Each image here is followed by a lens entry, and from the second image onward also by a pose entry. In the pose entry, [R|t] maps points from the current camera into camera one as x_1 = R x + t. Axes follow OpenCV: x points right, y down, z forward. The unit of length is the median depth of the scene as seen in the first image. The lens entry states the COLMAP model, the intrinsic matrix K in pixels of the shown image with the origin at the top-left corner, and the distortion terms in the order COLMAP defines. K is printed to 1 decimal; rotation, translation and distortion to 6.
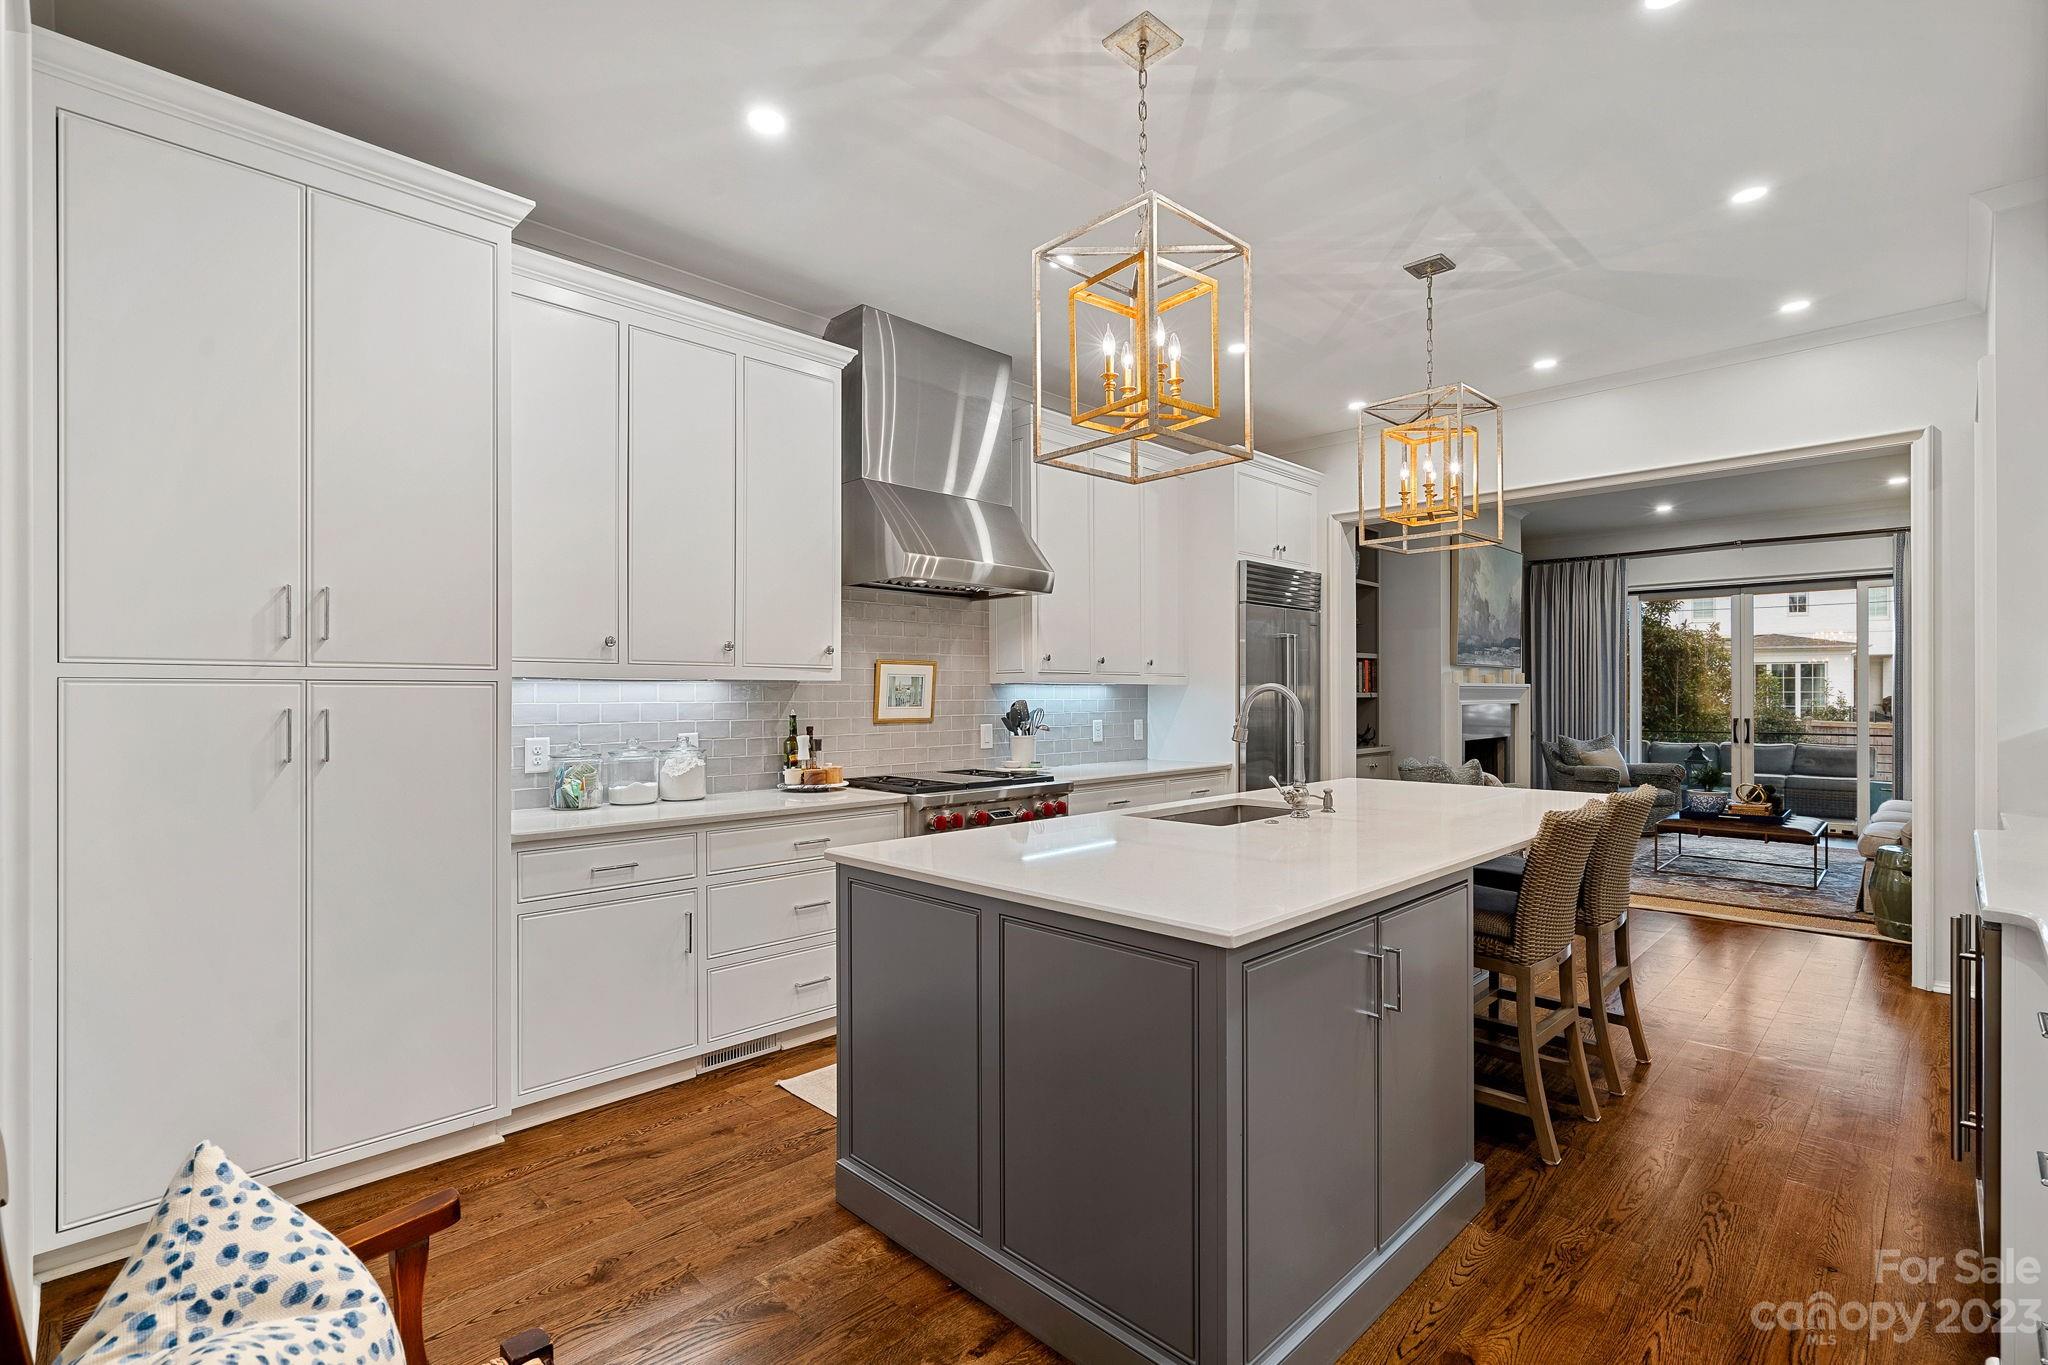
lens RADIAL K [[979.2, 0, 1018.6], [0, 979.2, 697.5], [0, 0, 1]] dist [0.000825, -0.000590]
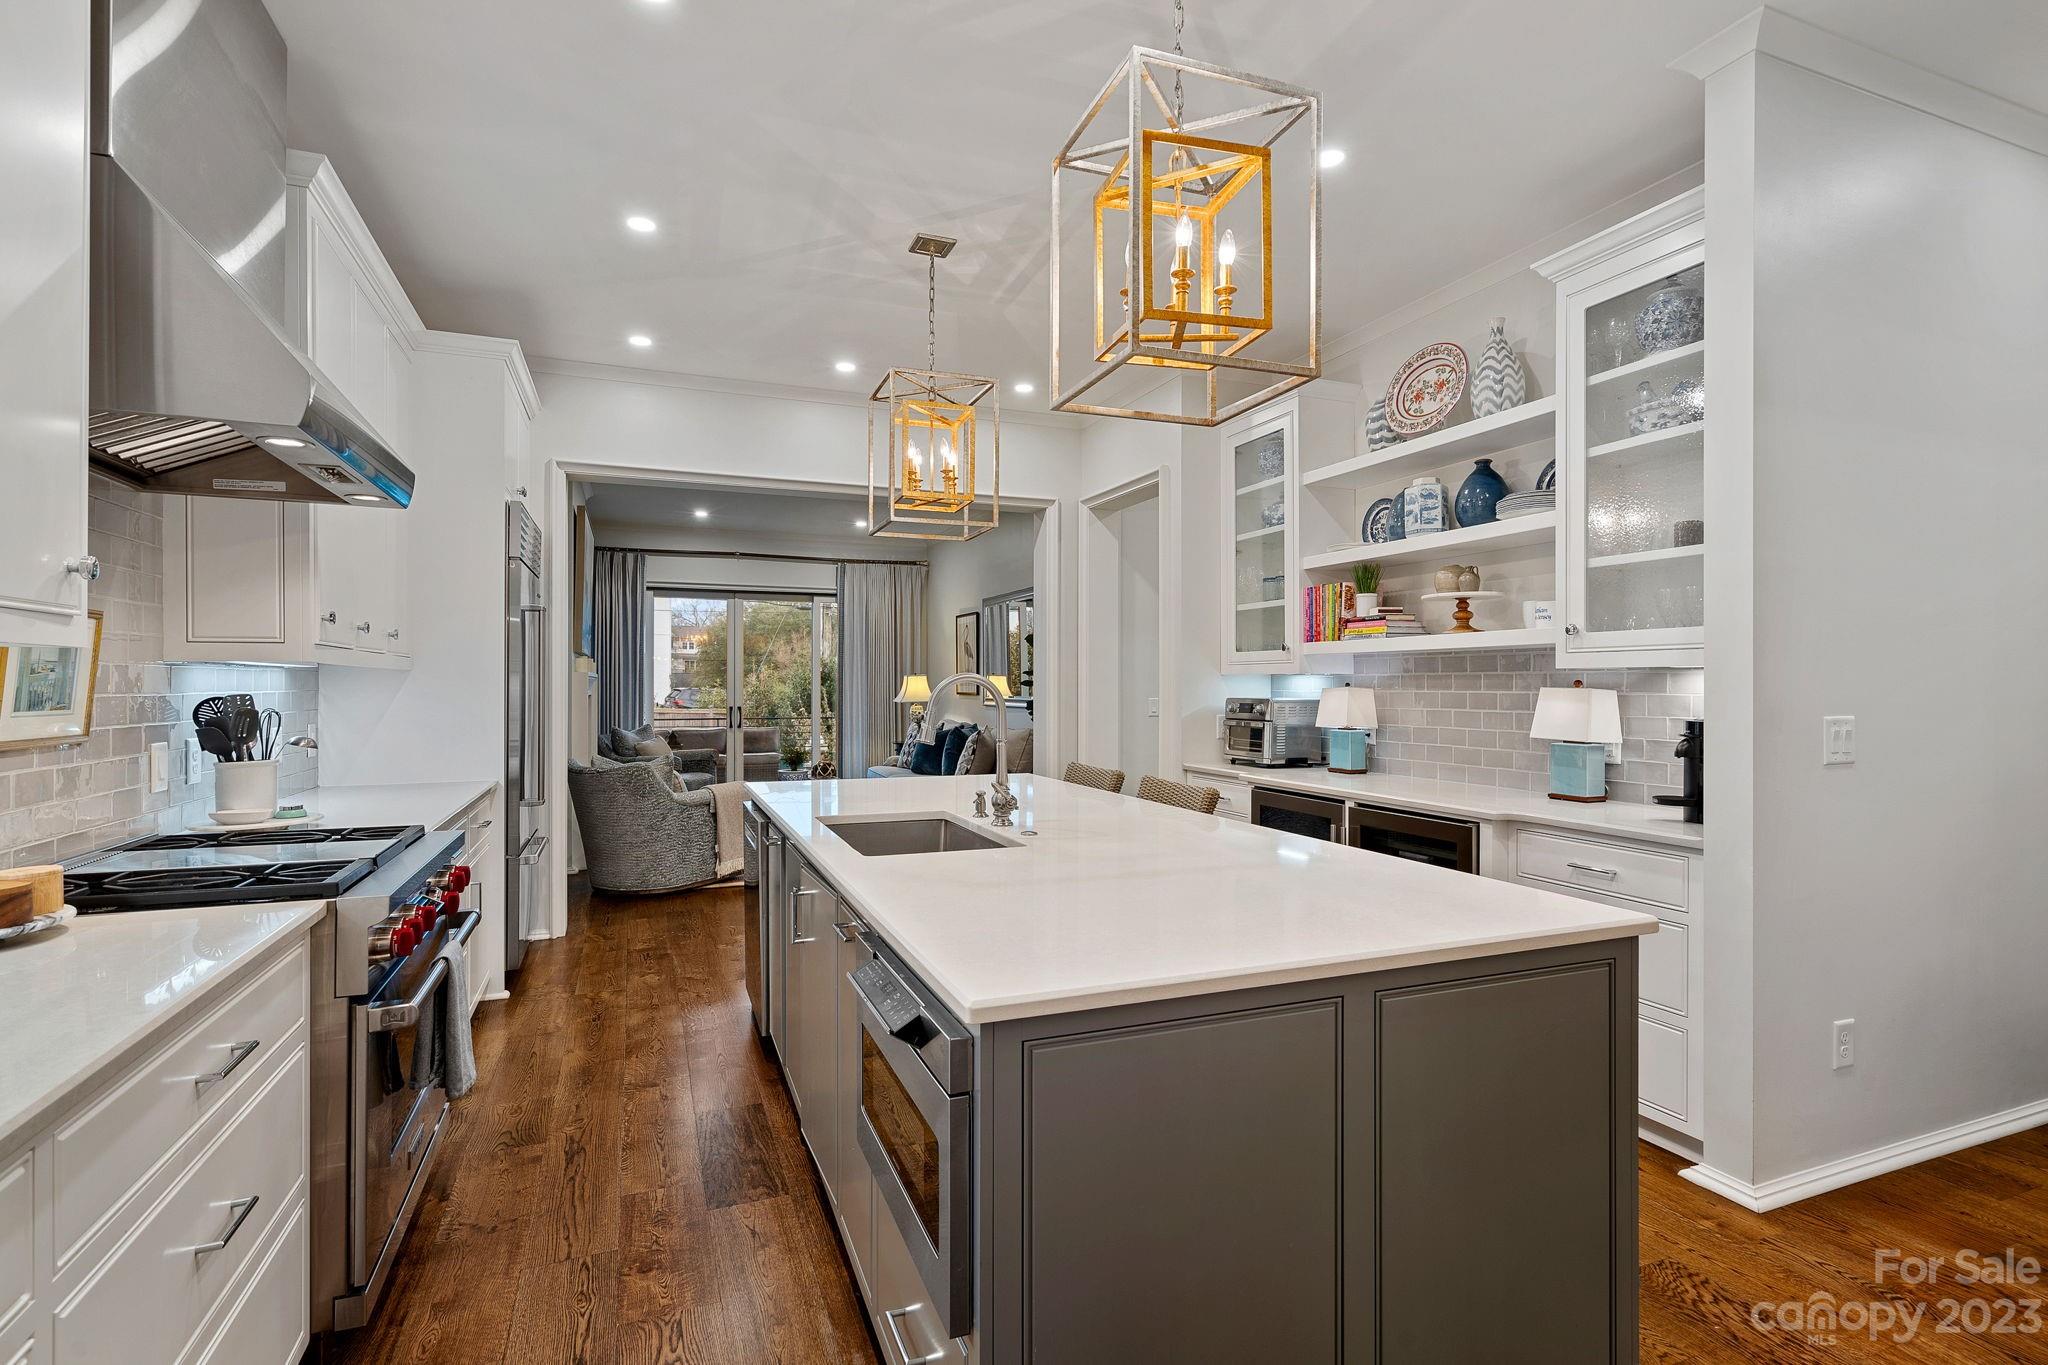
lens RADIAL K [[979.2, 0, 1037.3], [0, 979.2, 679.2], [0, 0, 1]] dist [0.000825, -0.000590]
pose [[0.386530, 0.010004, 0.922223, -0.341615], [-0.003093, 0.999950, -0.009551, -0.002288], [-0.922272, 0.000839, 0.386541, 0.423236]]
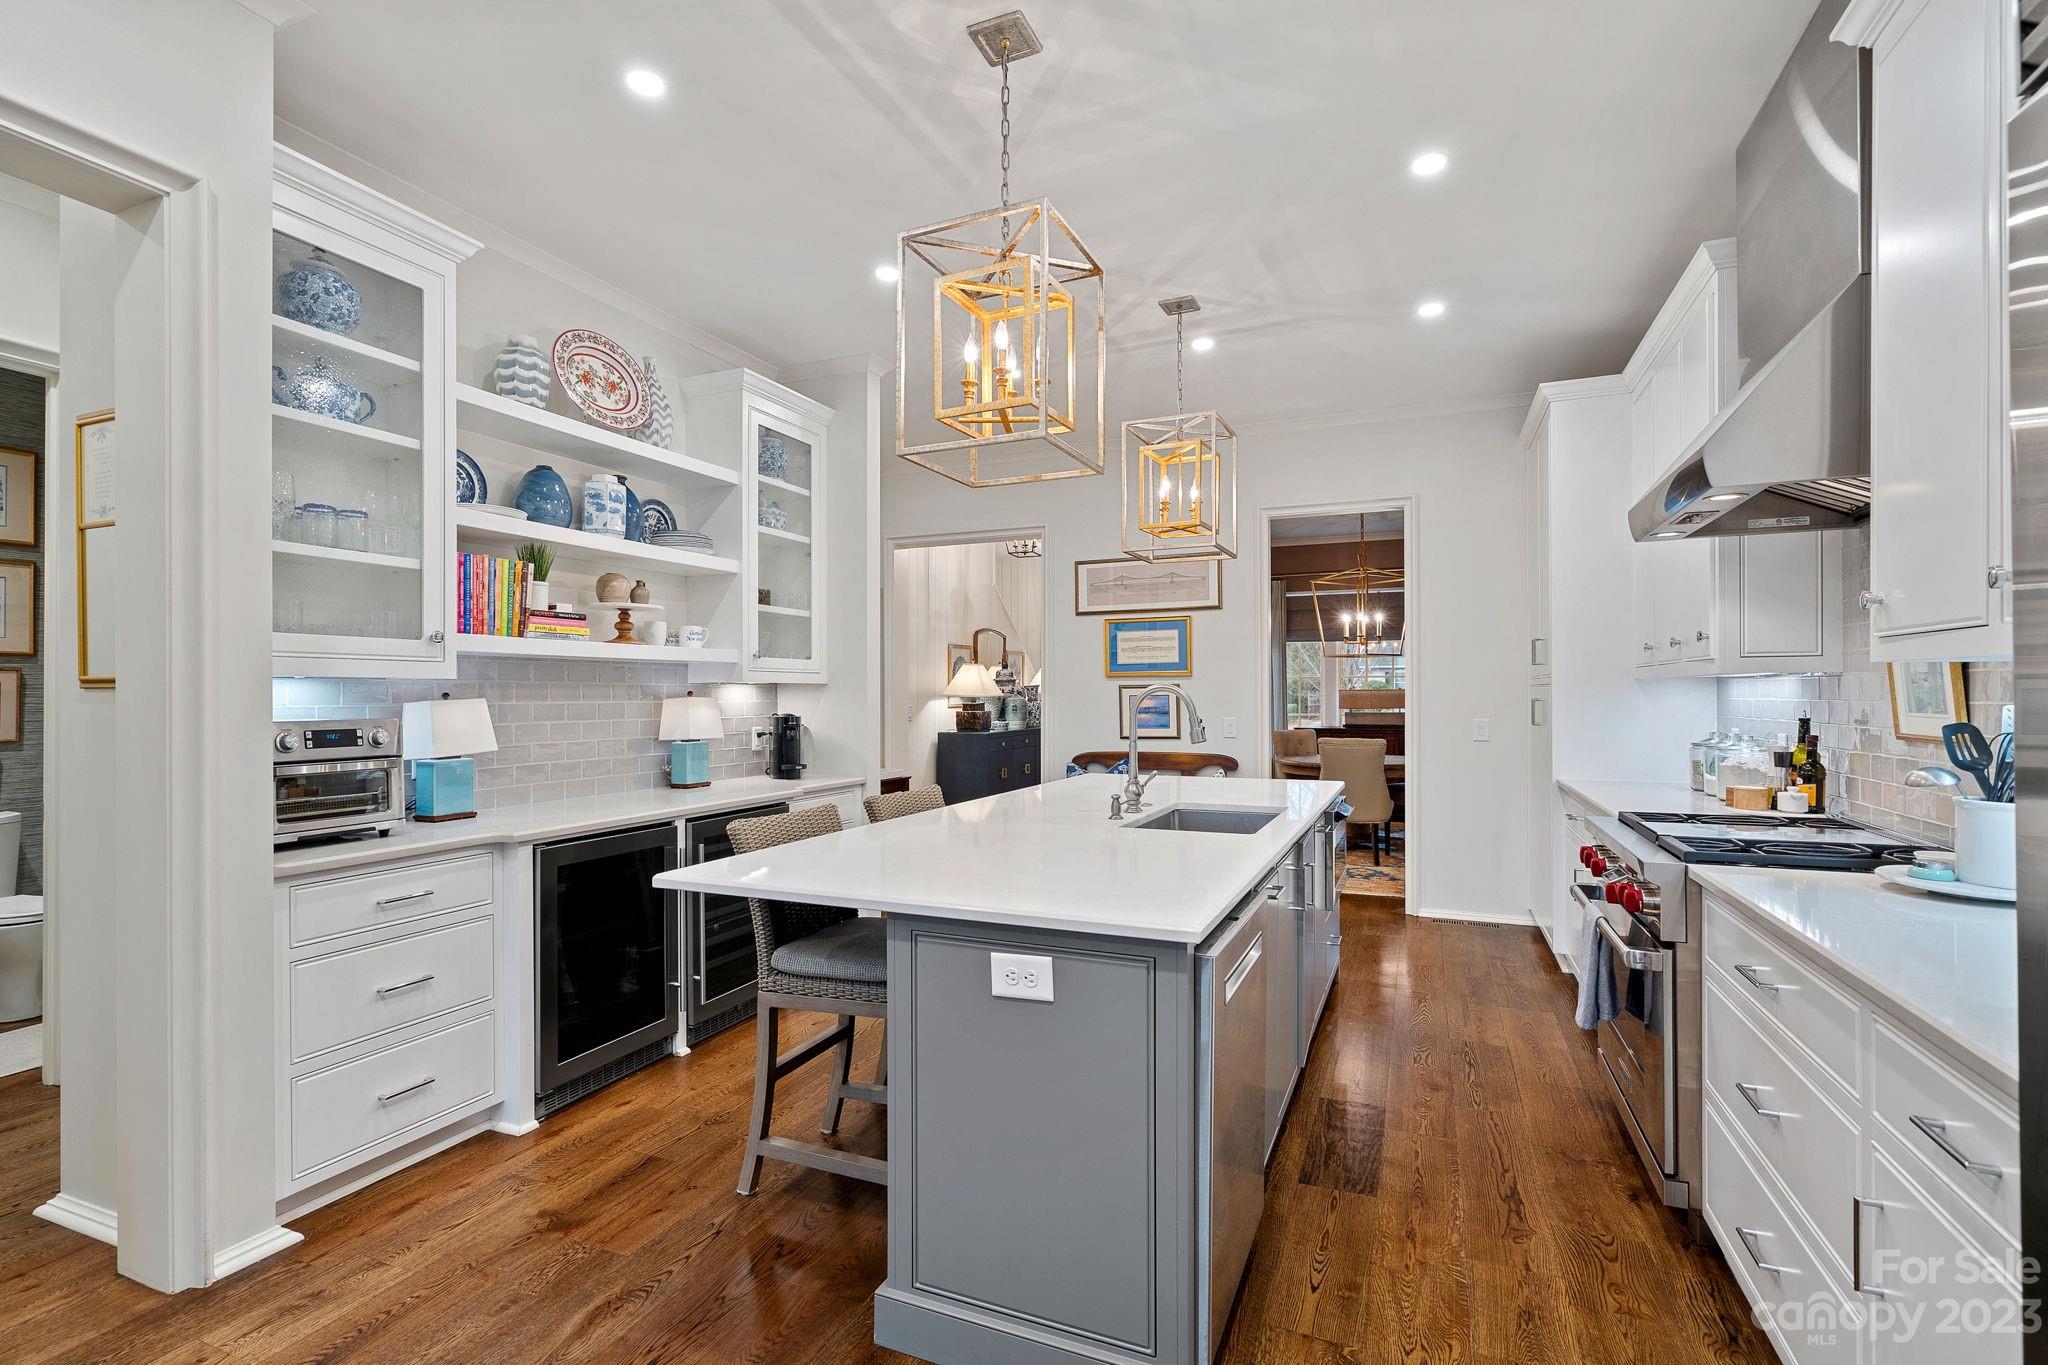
lens RADIAL K [[979.2, 0, 1042.5], [0, 979.2, 694.5], [0, 0, 1]] dist [0.000825, -0.000590]
pose [[-0.922598, 0.004392, -0.385738, 0.517750], [0.006473, 0.999971, -0.004095, -0.001663], [0.385709, -0.006275, -0.922599, 1.282582]]
